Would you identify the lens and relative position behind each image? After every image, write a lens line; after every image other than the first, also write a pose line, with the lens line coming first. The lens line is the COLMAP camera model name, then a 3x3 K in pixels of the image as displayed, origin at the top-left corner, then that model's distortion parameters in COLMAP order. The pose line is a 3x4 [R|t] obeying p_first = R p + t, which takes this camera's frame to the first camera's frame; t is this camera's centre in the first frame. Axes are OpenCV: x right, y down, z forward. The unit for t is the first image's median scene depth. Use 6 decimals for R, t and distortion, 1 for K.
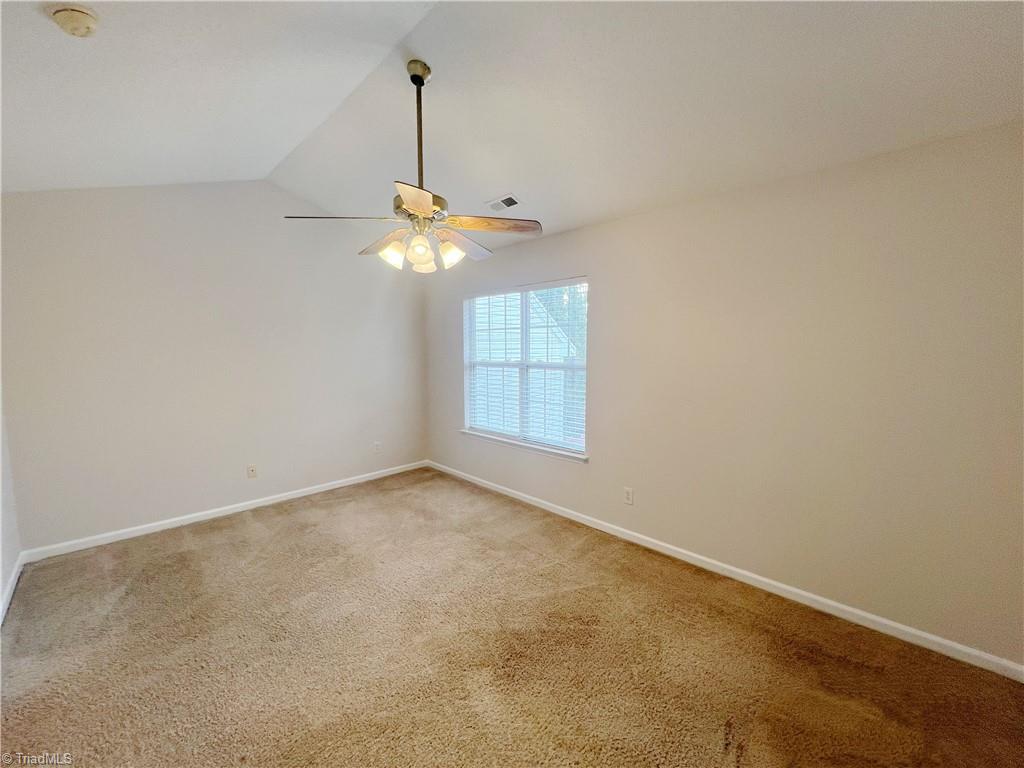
lens RADIAL K [[410.0, 0, 513.3], [0, 410.0, 384.7], [0, 0, 1]] dist [-0.000333, 0.000523]
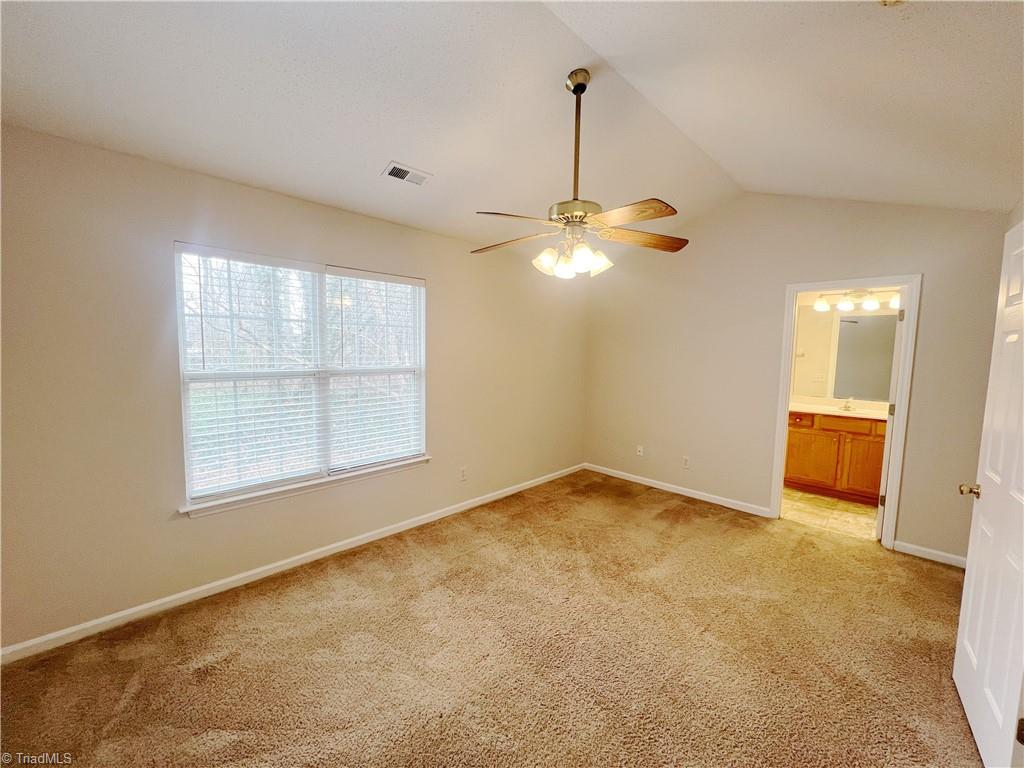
lens RADIAL K [[410.0, 0, 513.3], [0, 410.0, 384.7], [0, 0, 1]] dist [-0.000333, 0.000523]
pose [[-0.004799, -0.086678, 0.996225, -0.713064], [0.076843, 0.993259, 0.086791, -0.065564], [-0.997032, 0.076970, 0.001894, 0.660248]]
